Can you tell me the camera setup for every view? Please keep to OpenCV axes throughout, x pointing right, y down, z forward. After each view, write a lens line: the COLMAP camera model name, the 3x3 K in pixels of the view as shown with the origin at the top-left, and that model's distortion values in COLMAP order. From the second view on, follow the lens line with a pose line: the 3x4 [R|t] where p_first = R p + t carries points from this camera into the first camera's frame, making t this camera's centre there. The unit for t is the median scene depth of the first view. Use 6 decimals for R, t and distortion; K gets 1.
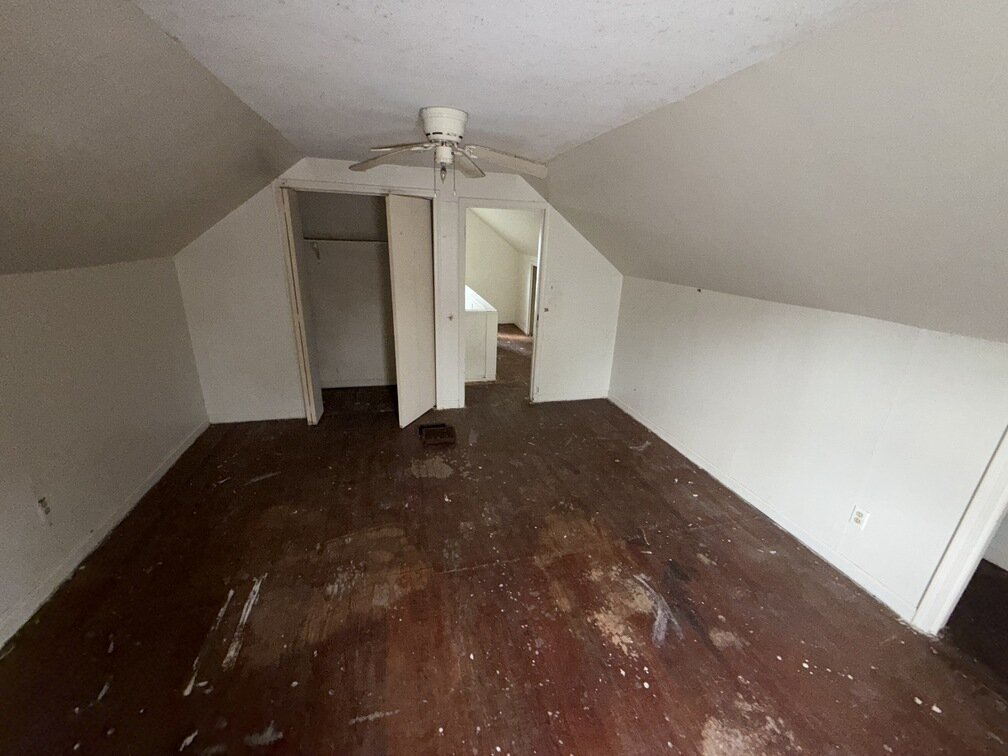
lens RADIAL K [[401.9, 0, 501.9], [0, 401.9, 376.9], [0, 0, 1]] dist [-0.000258, -0.000025]
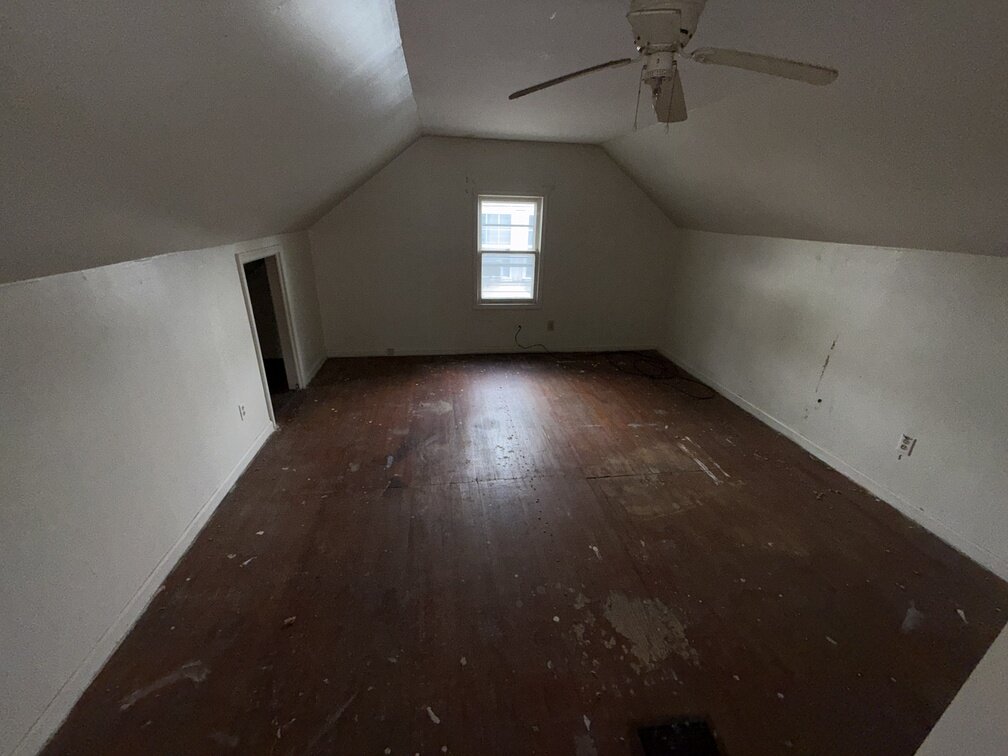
lens RADIAL K [[401.9, 0, 501.9], [0, 401.9, 376.9], [0, 0, 1]] dist [-0.000258, -0.000025]
pose [[-0.991880, -0.100945, 0.077355, 0.015236], [-0.023792, 0.744800, 0.666863, -0.506133], [-0.124930, 0.659608, -0.741154, 1.563915]]
